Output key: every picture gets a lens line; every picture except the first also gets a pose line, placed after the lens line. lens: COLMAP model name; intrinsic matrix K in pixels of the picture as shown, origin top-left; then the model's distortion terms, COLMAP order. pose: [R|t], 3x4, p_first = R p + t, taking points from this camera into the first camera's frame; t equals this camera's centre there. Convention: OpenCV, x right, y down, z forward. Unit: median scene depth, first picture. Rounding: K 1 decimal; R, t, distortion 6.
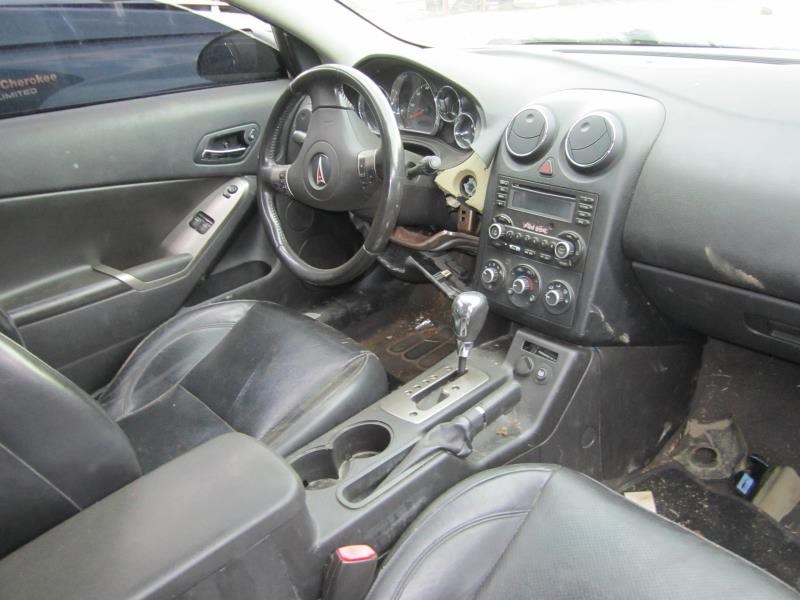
lens RADIAL K [[658.1, 0, 400.0], [0, 658.1, 300.0], [0, 0, 1]] dist [-0.036774, -0.000061]
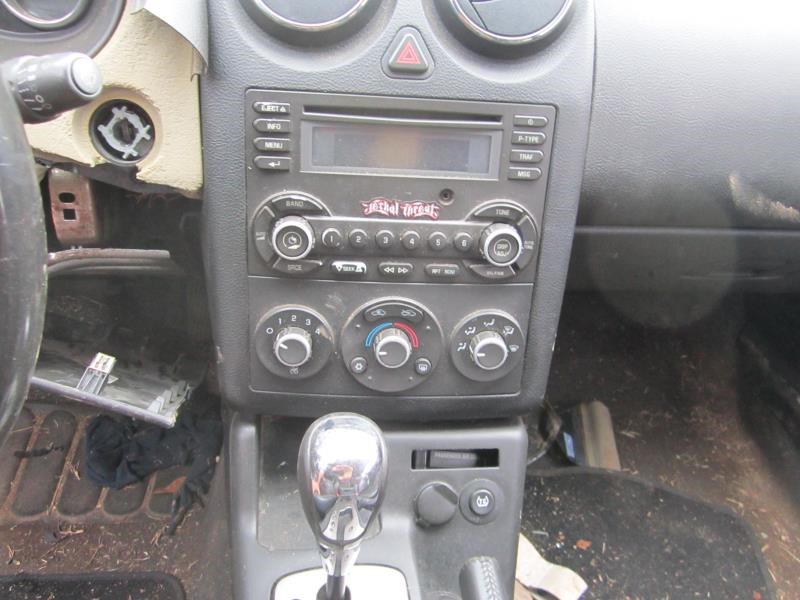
lens RADIAL K [[658.1, 0, 400.0], [0, 658.1, 300.0], [0, 0, 1]] dist [-0.036774, -0.000061]
pose [[0.594524, -0.363558, 0.717193, -0.107468], [0.232446, 0.931571, 0.279542, -0.169506], [-0.769746, 0.000514, 0.638350, 0.731397]]
